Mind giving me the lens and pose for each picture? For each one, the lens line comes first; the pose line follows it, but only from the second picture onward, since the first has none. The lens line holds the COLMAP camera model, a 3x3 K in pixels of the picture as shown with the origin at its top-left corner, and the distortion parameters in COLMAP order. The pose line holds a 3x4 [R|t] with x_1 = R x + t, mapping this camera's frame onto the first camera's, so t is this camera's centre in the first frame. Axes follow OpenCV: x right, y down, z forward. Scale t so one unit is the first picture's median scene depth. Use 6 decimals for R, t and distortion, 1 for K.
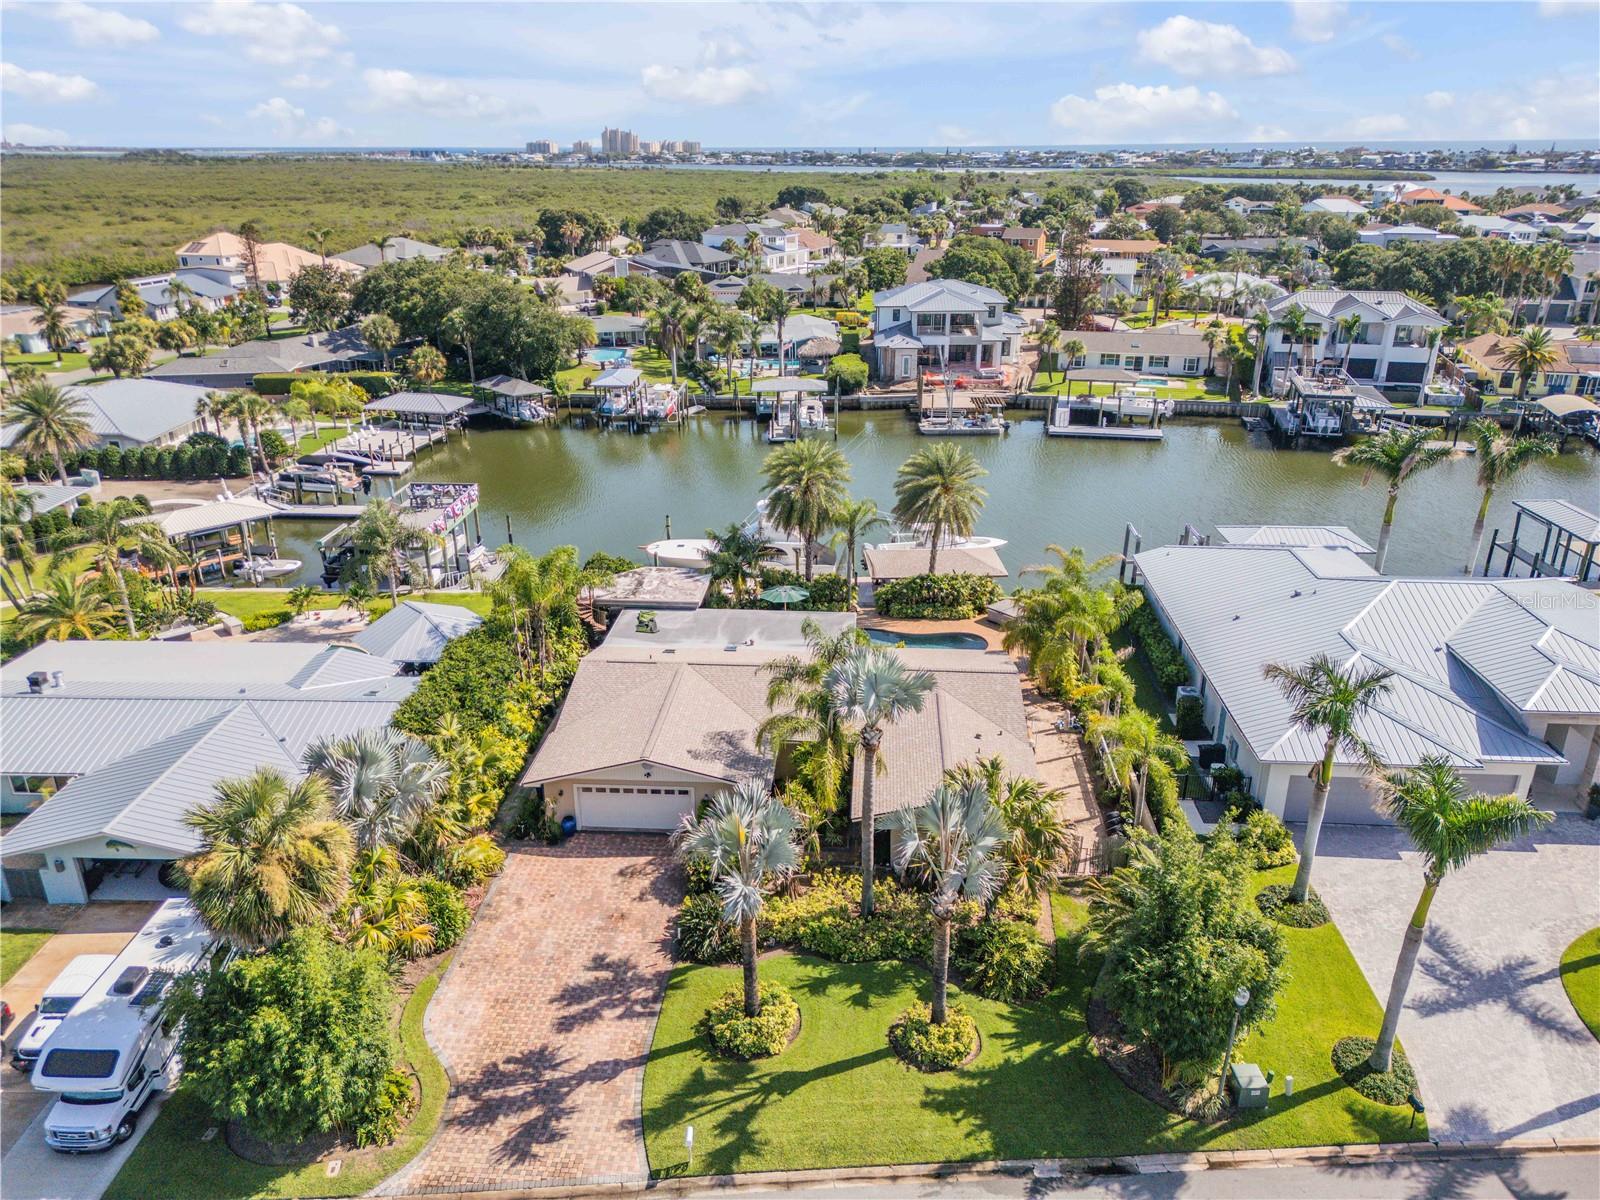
lens RADIAL K [[1121.8, 0, 798.9], [0, 1121.8, 603.0], [0, 0, 1]] dist [0.078401, -0.076331]
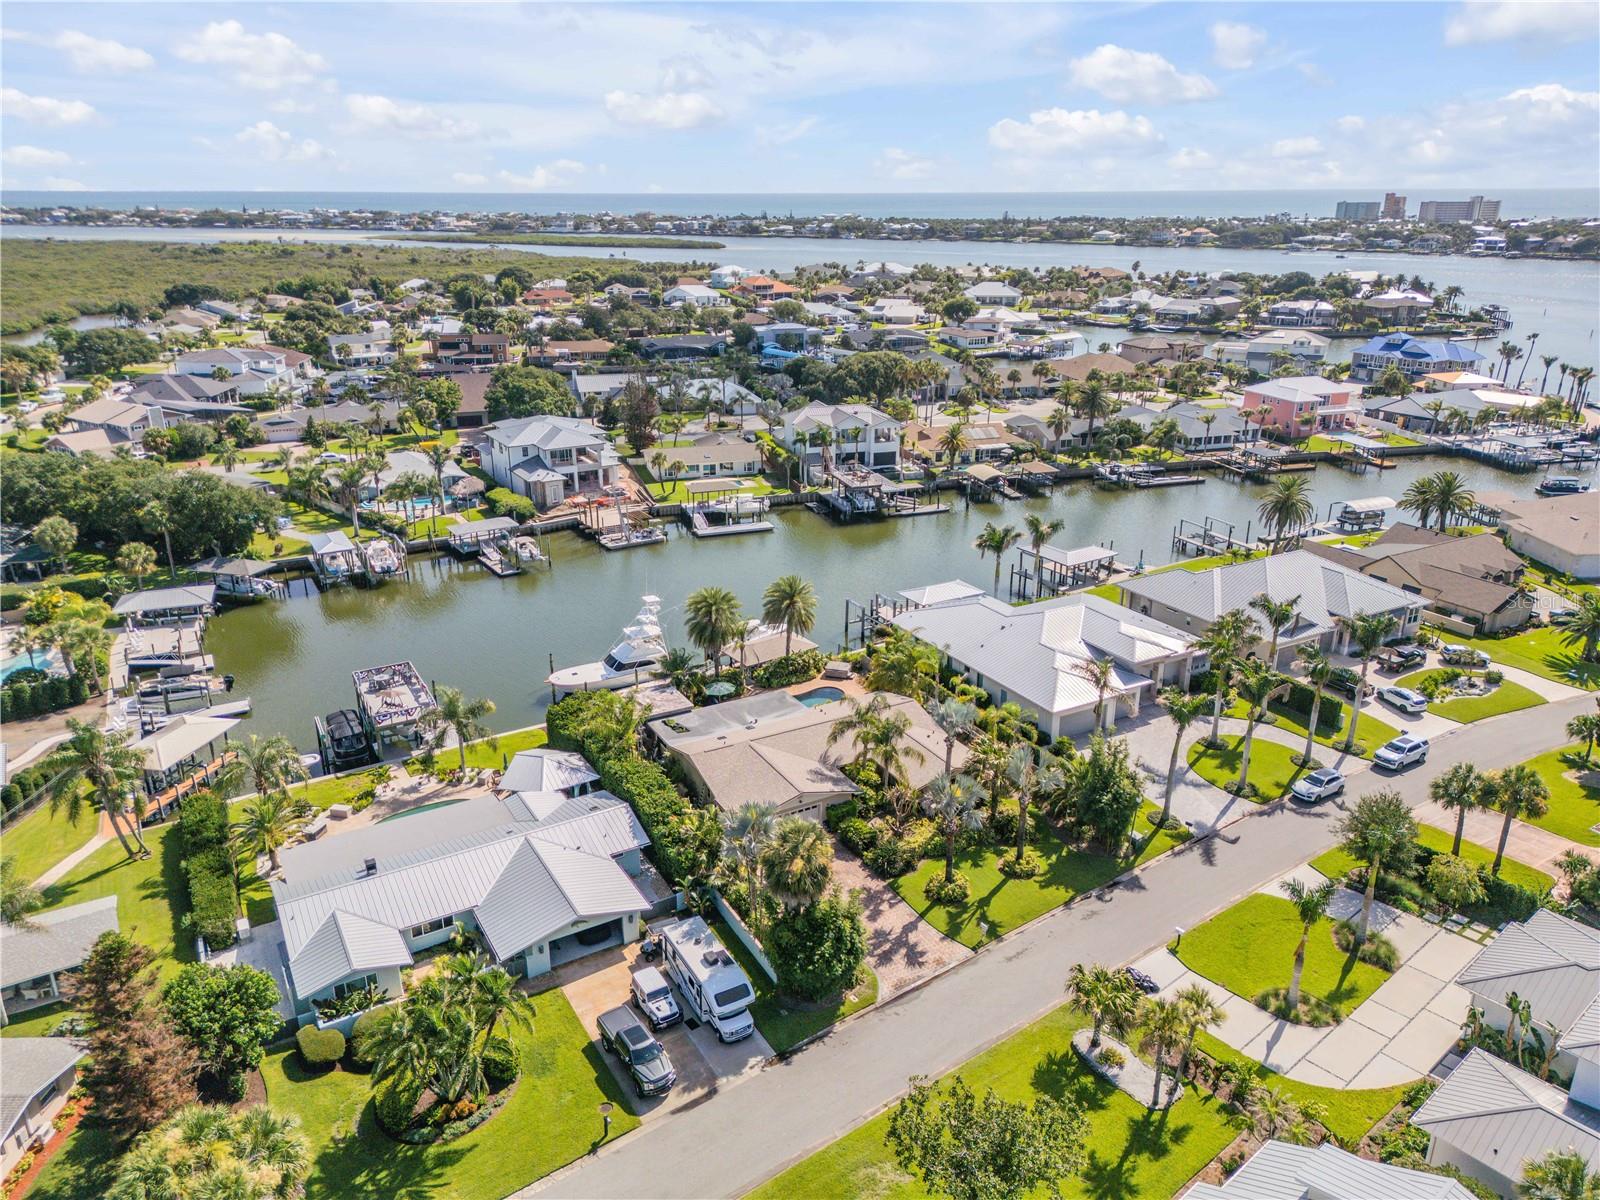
lens RADIAL K [[1117.3, 0, 798.3], [0, 1117.3, 603.6], [0, 0, 1]] dist [0.110801, -0.141310]
pose [[0.840078, -0.184025, 0.510298, -0.886549], [0.202216, 0.979133, 0.020200, -0.170679], [-0.503366, 0.086221, 0.859761, -0.491379]]
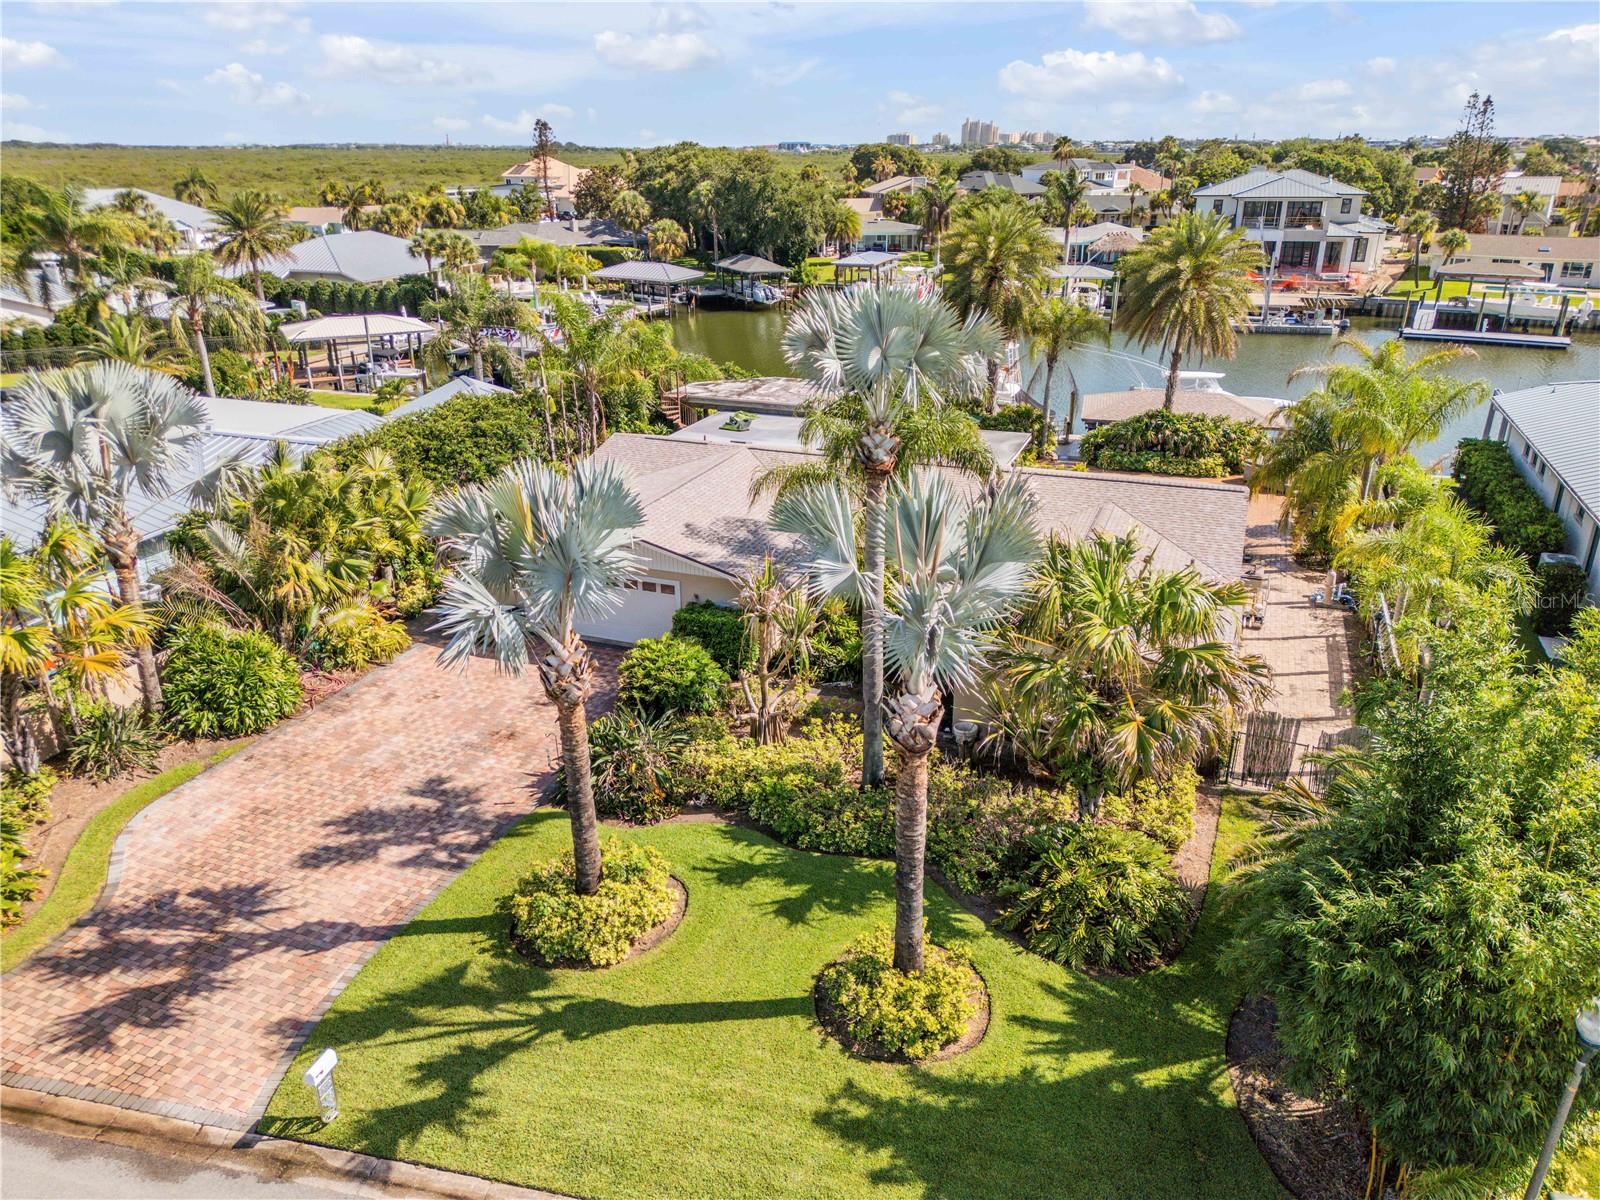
lens RADIAL K [[1121.8, 0, 798.9], [0, 1121.8, 603.0], [0, 0, 1]] dist [0.078401, -0.076331]
pose [[0.956901, 0.108867, -0.269236, 0.138253], [-0.108619, 0.993957, 0.015864, 0.143838], [0.269336, 0.014064, 0.962944, 0.349753]]
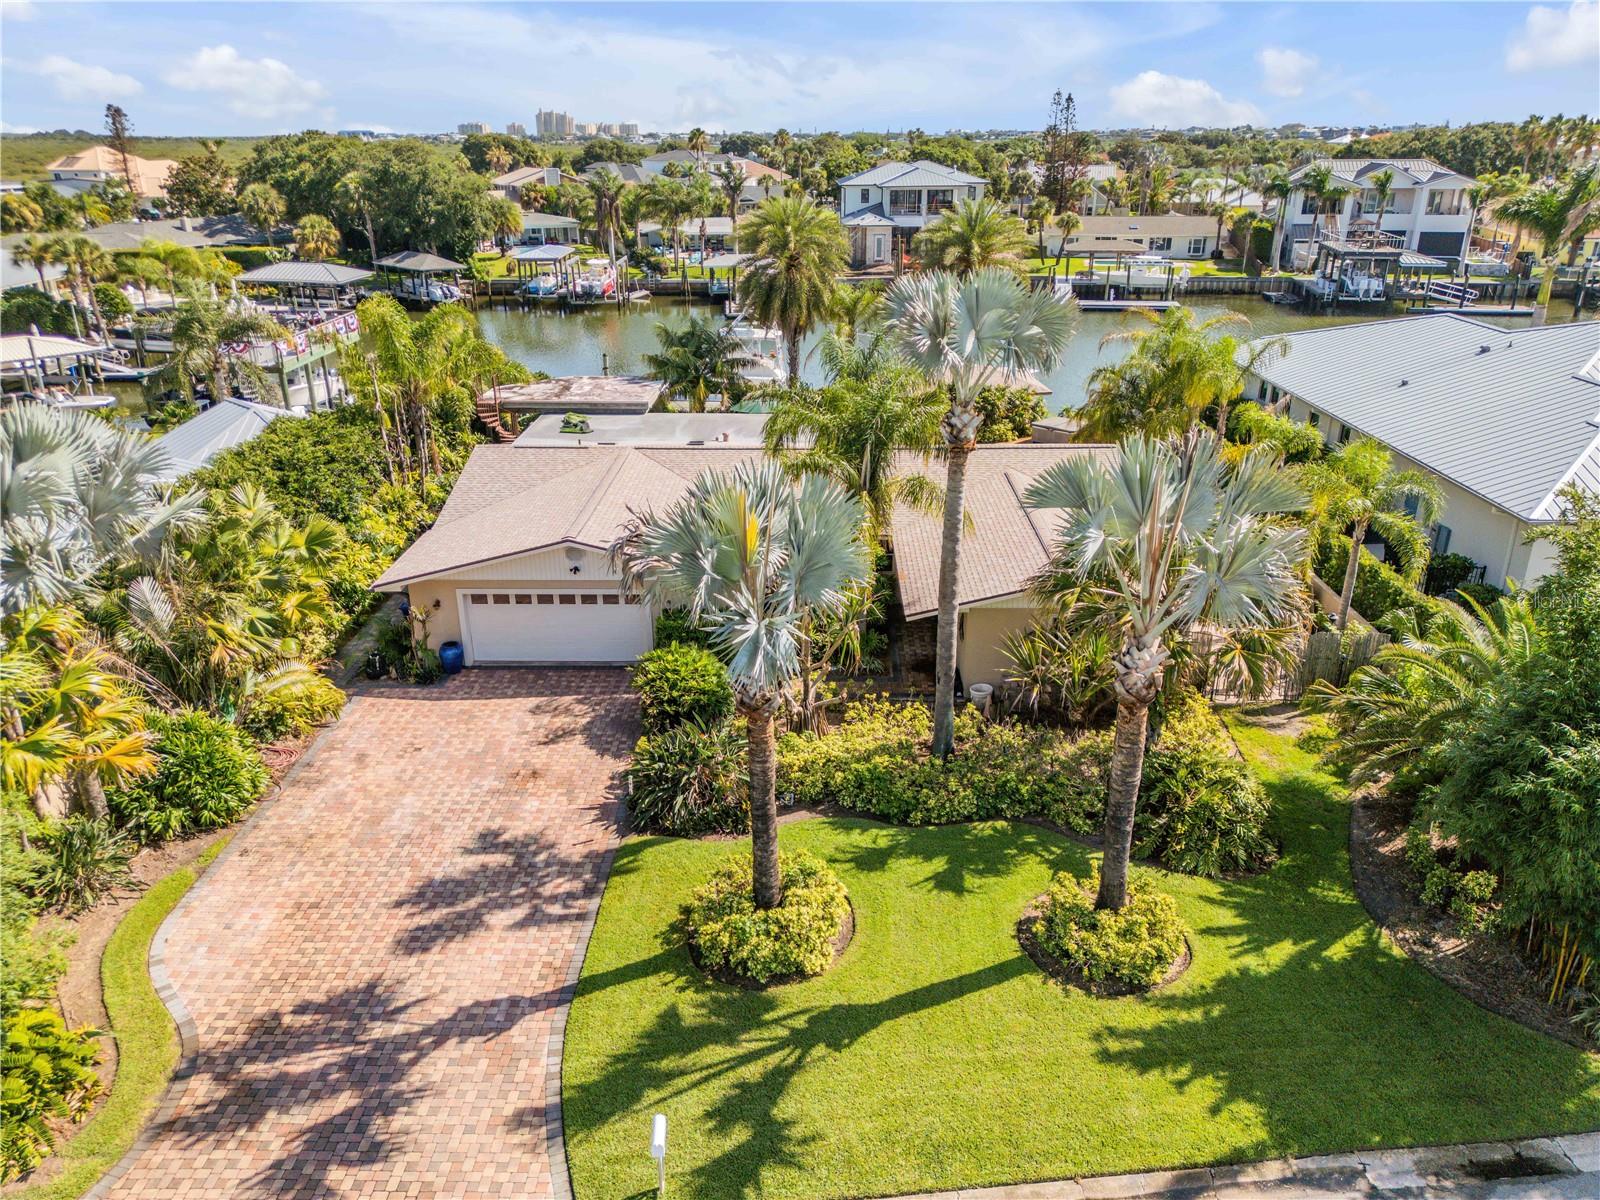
lens RADIAL K [[1121.8, 0, 798.9], [0, 1121.8, 603.0], [0, 0, 1]] dist [0.078401, -0.076331]
pose [[0.998748, -0.020791, 0.045489, -0.034008], [0.020430, 0.999756, 0.008384, 0.152544], [-0.045653, -0.007444, 0.998930, 0.328260]]
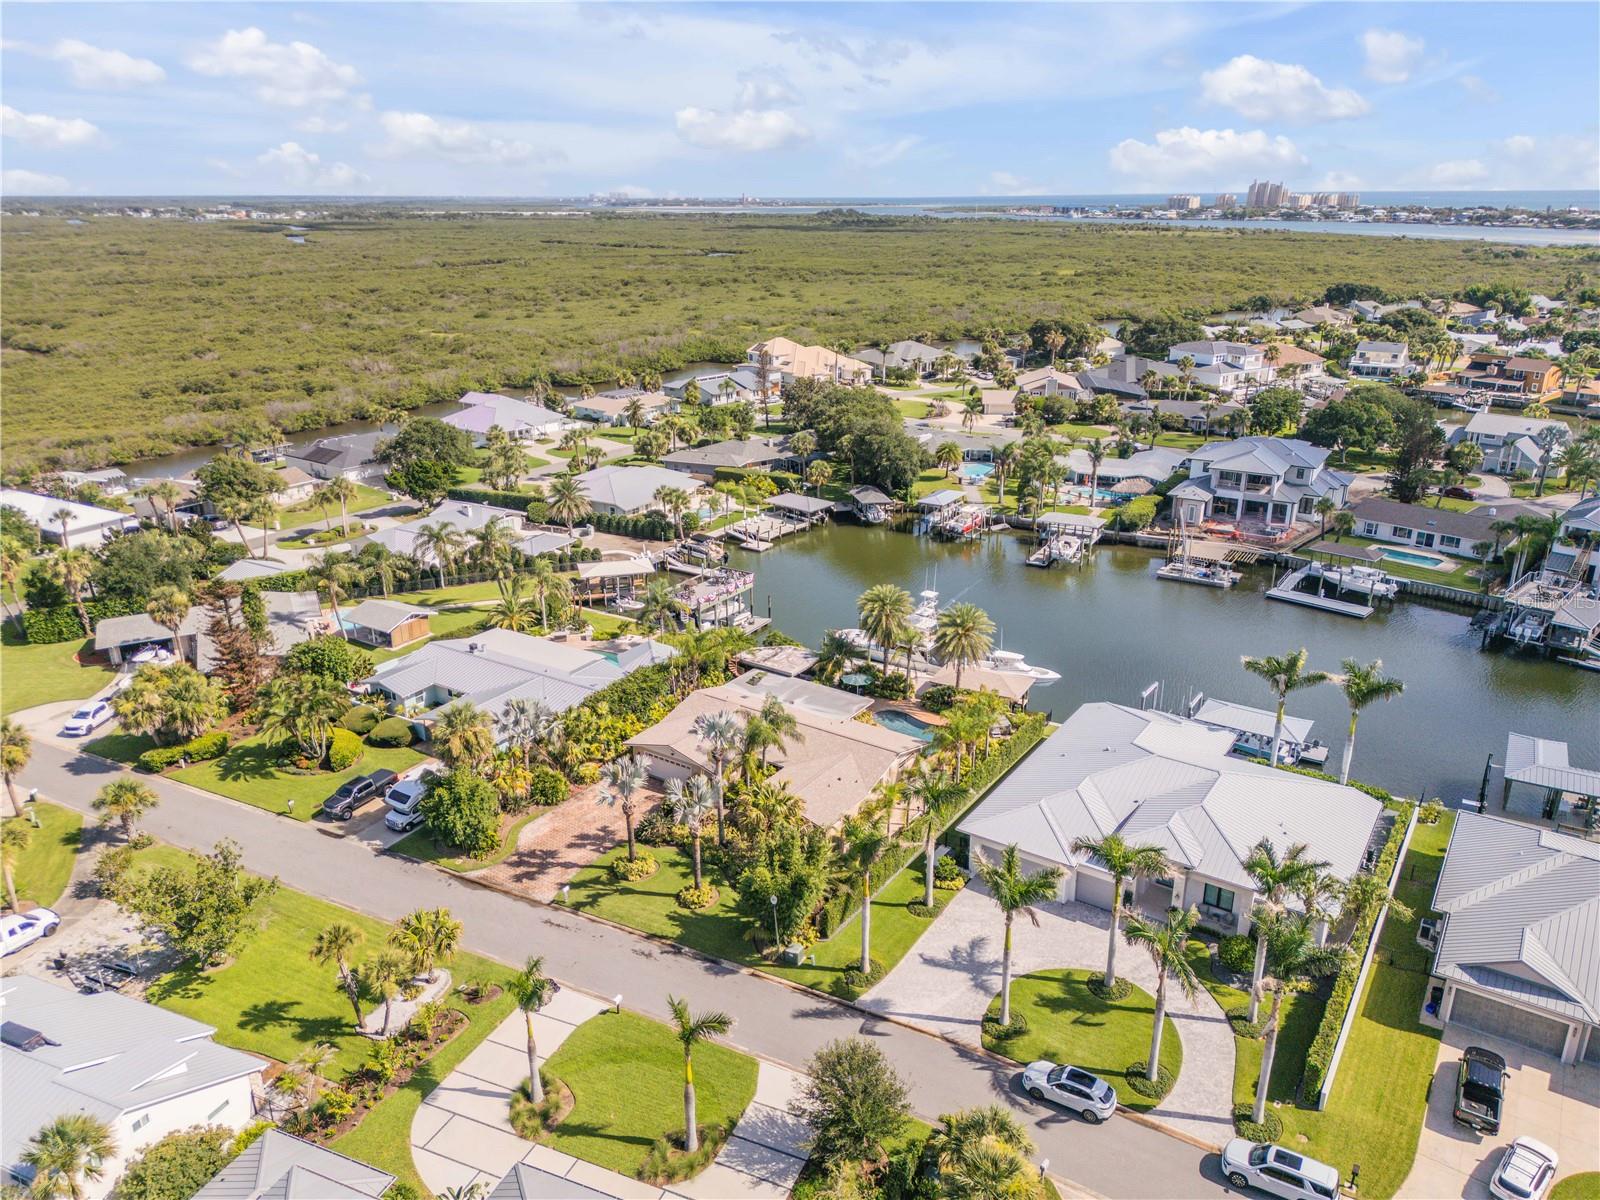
lens RADIAL K [[1117.3, 0, 798.3], [0, 1117.3, 603.6], [0, 0, 1]] dist [0.110801, -0.141310]
pose [[0.863144, 0.172182, -0.474696, 0.843292], [-0.188550, 0.981973, 0.013339, -0.154957], [0.468435, 0.077991, 0.880049, -0.571250]]
